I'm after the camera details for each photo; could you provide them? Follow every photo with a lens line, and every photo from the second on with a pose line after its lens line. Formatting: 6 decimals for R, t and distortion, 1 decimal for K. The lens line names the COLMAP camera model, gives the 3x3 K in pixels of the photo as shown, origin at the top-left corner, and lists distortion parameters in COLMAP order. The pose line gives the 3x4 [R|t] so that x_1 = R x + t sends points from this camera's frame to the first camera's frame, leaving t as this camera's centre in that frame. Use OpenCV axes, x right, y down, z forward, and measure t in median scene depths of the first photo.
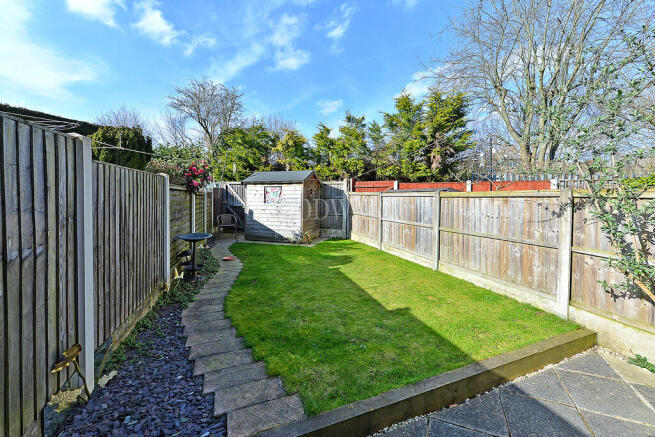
lens RADIAL K [[259.3, 0, 347.3], [0, 259.3, 195.7], [0, 0, 1]] dist [-0.009409, -0.000528]
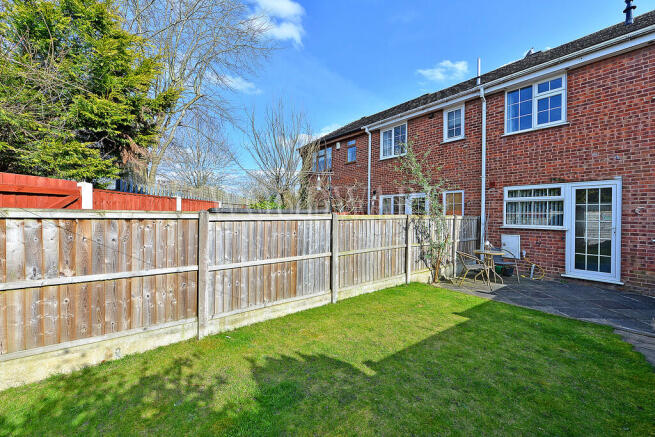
lens RADIAL K [[259.3, 0, 330.0], [0, 259.3, 218.1], [0, 0, 1]] dist [-0.009409, -0.000528]
pose [[-0.251267, -0.009764, 0.967868, -0.655554], [0.001582, 0.999944, 0.010498, -0.013966], [-0.967916, 0.004169, -0.251238, 1.569250]]
